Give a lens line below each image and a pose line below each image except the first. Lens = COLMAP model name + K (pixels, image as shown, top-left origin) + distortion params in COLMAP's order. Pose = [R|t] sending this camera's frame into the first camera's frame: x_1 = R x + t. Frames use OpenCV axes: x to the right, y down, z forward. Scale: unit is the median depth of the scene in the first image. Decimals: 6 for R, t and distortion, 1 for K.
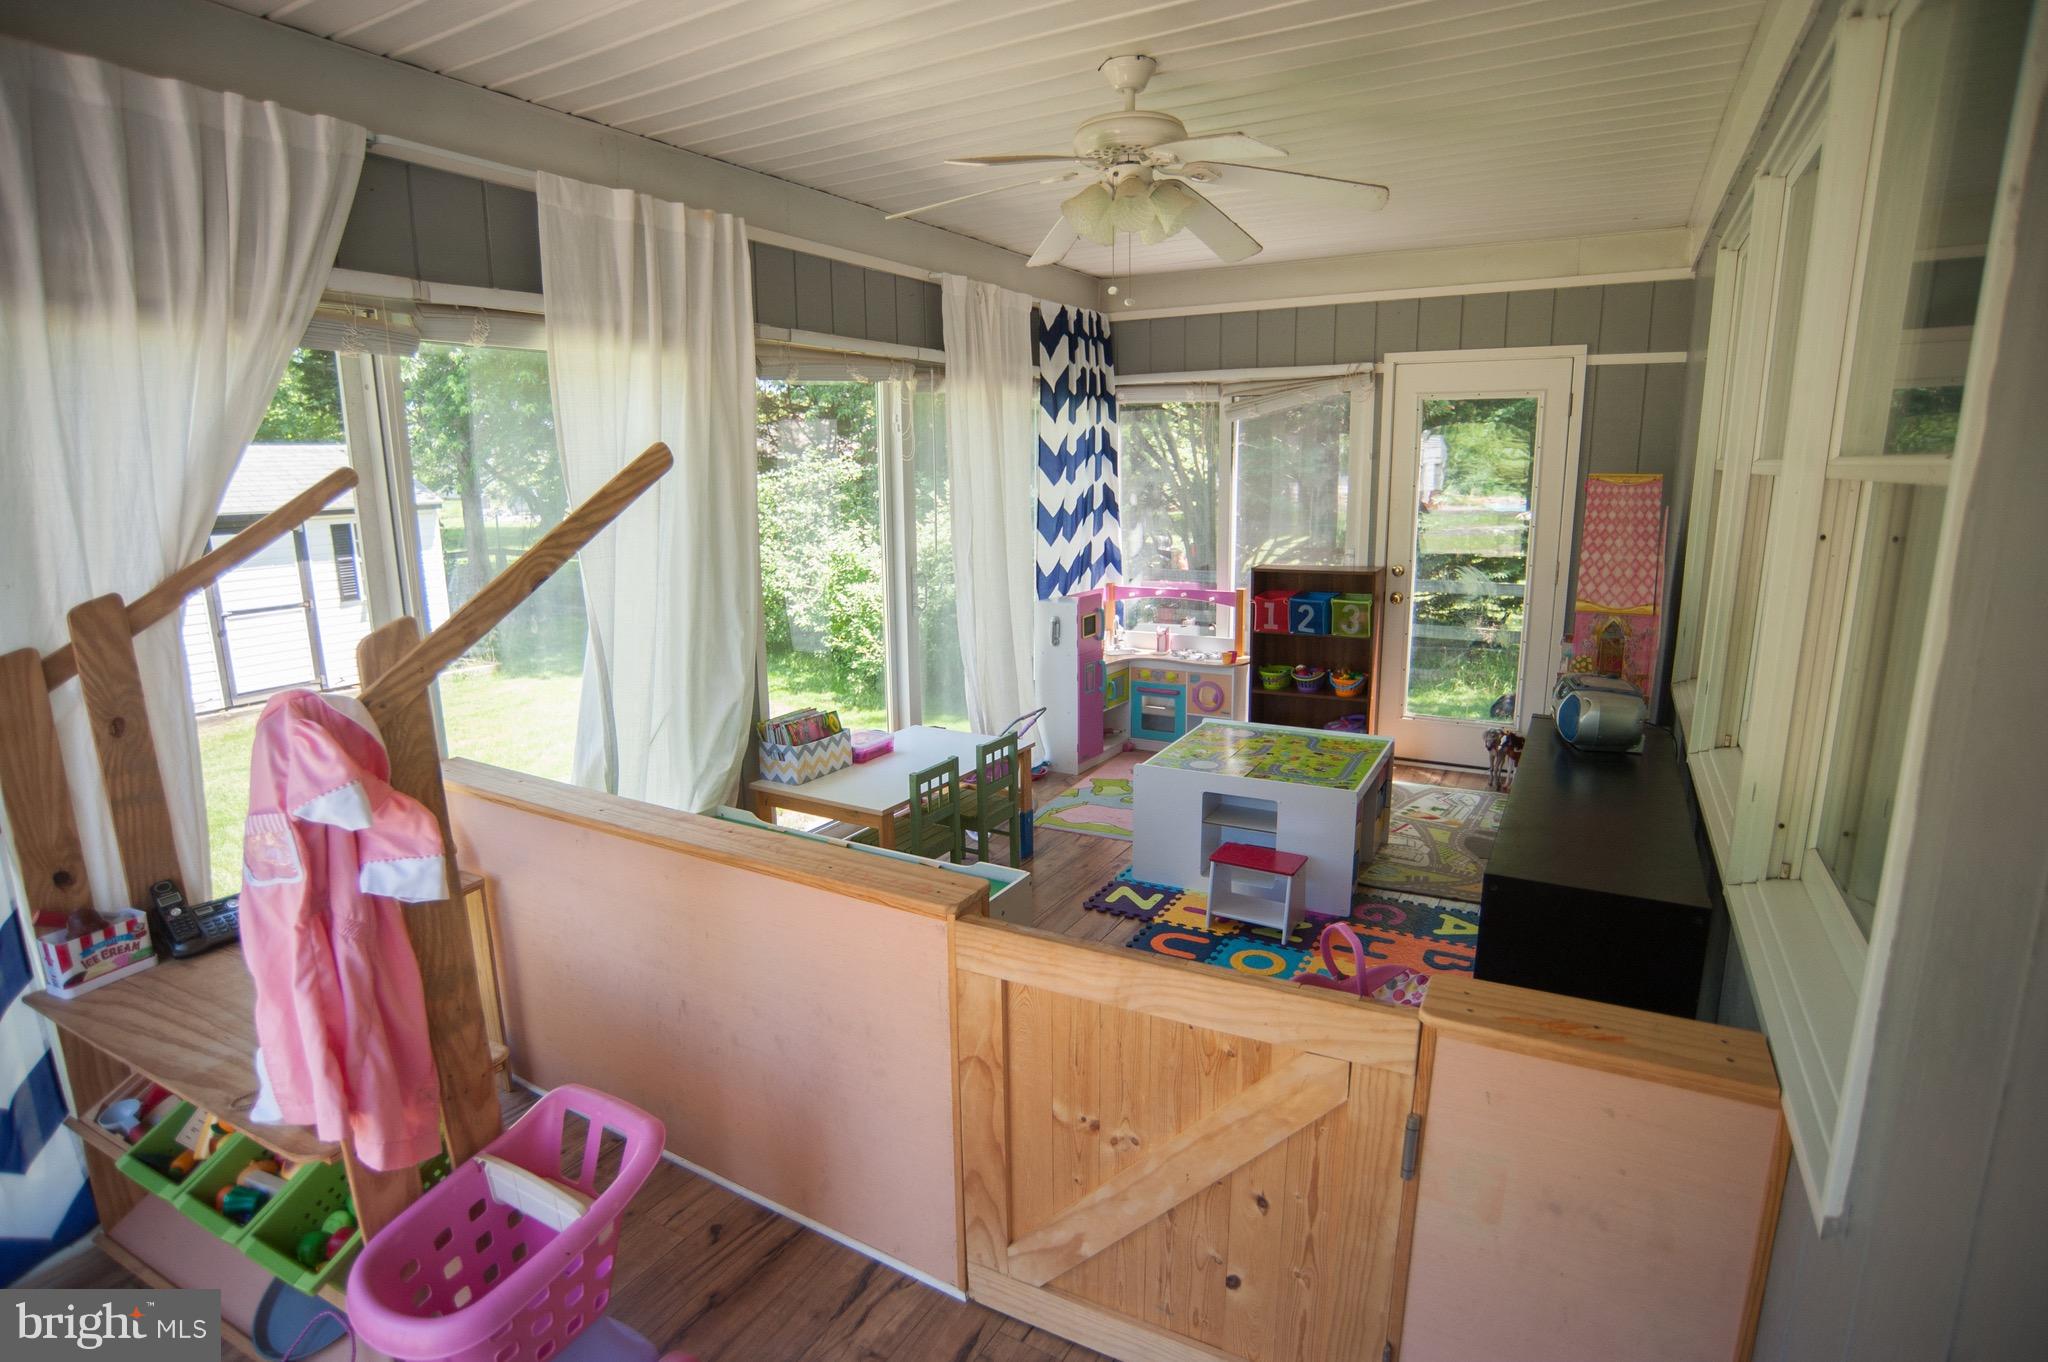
lens RADIAL K [[1038.9, 0, 1012.4], [0, 1038.9, 686.9], [0, 0, 1]] dist [-0.108109, 0.053226]
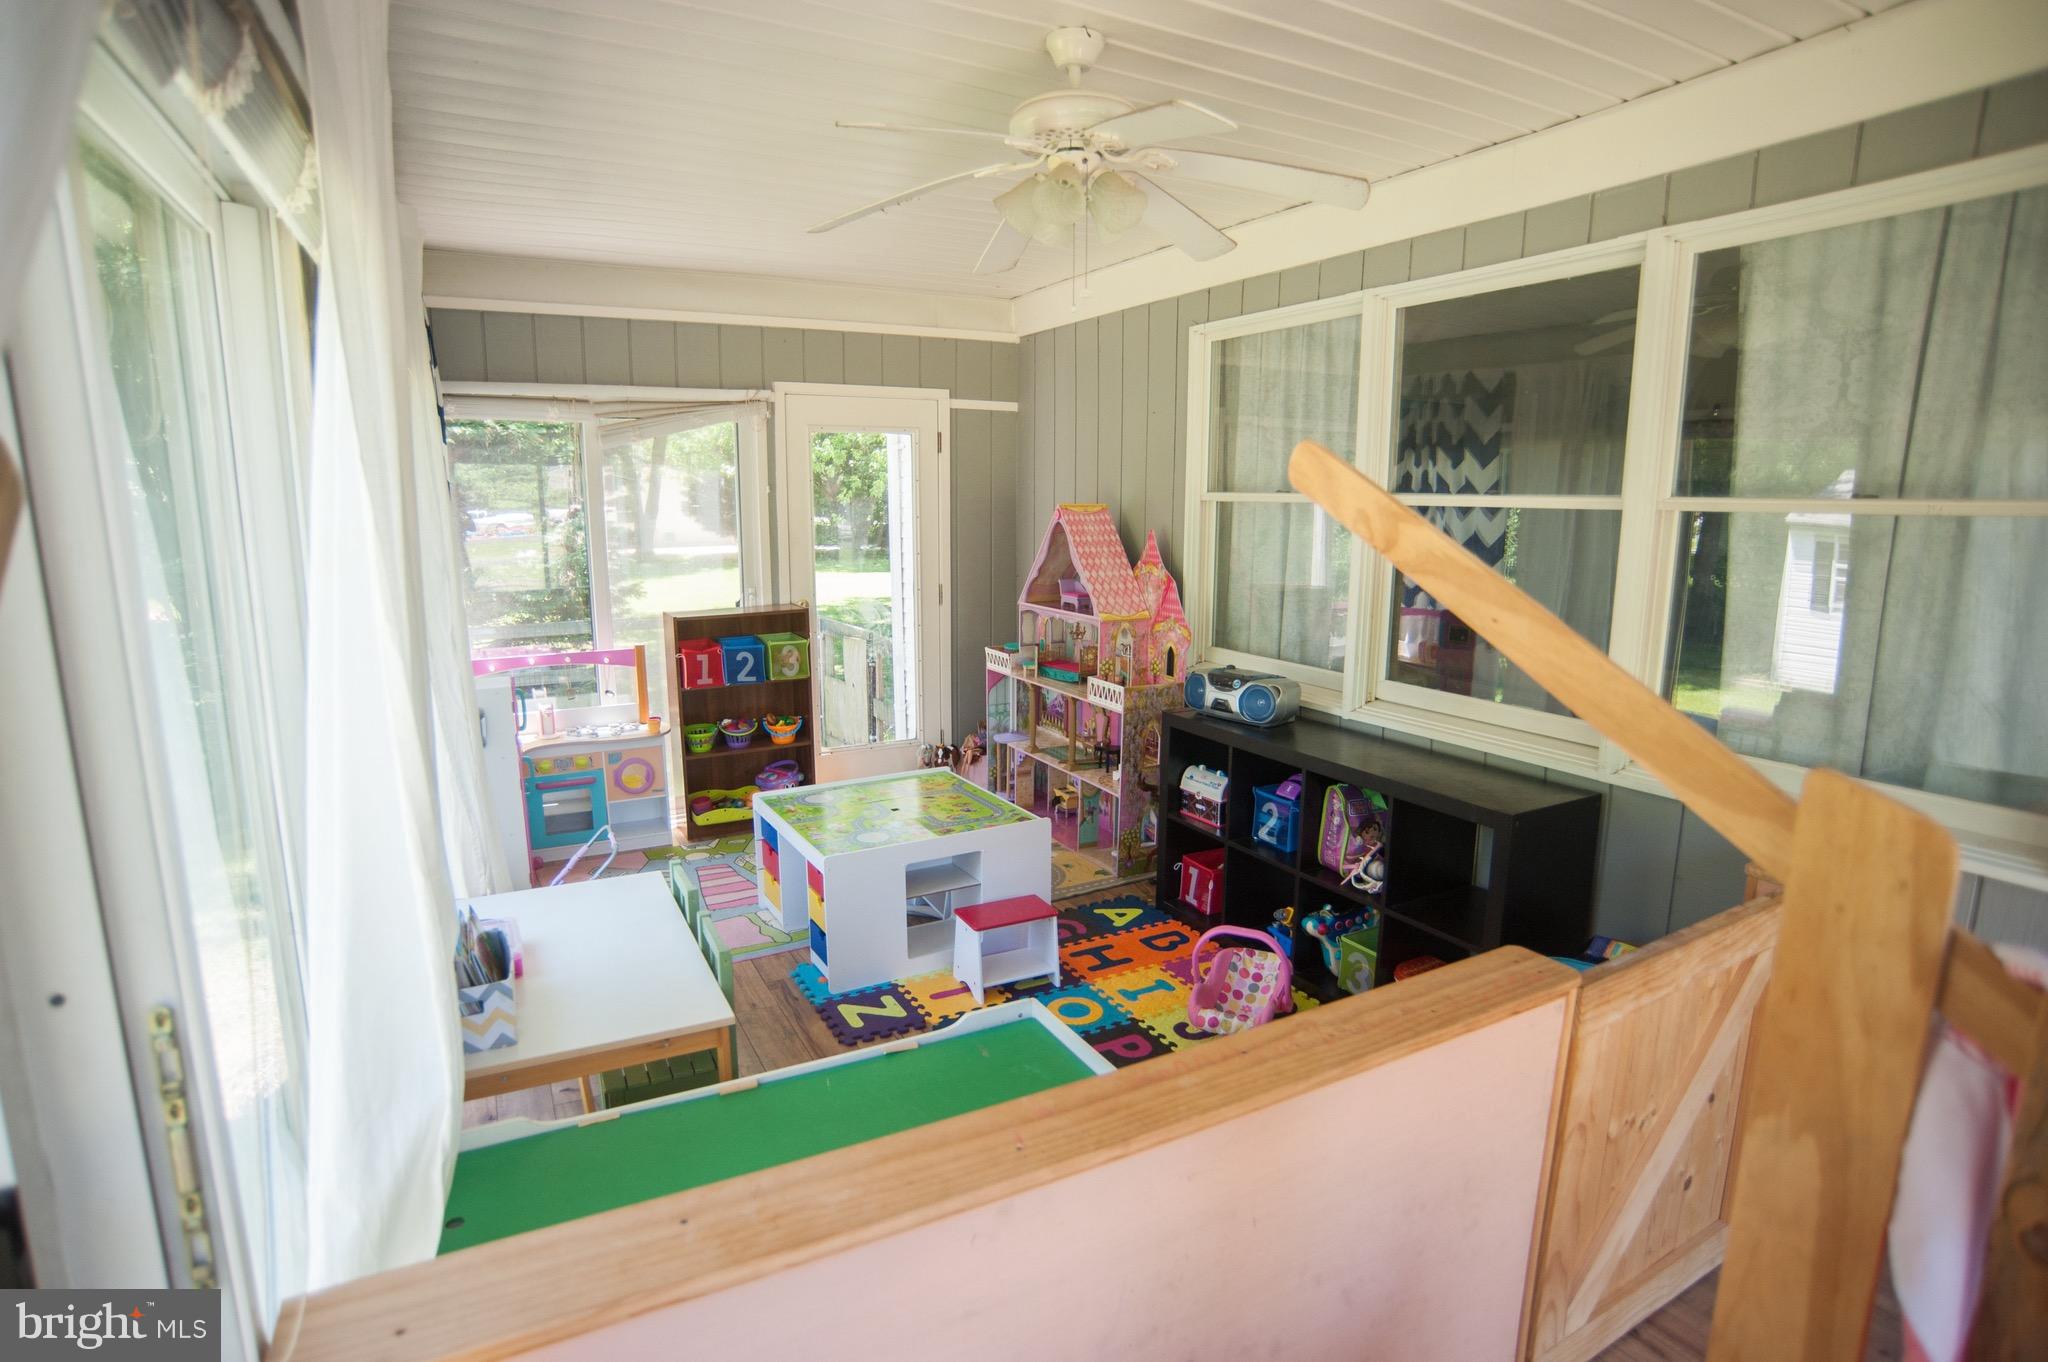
lens RADIAL K [[1038.9, 0, 1012.4], [0, 1038.9, 686.9], [0, 0, 1]] dist [-0.108109, 0.053226]
pose [[0.531061, -0.136271, 0.836304, -0.355117], [0.170317, 0.984007, 0.052185, -0.056841], [-0.830040, 0.114723, 0.545777, 0.315620]]
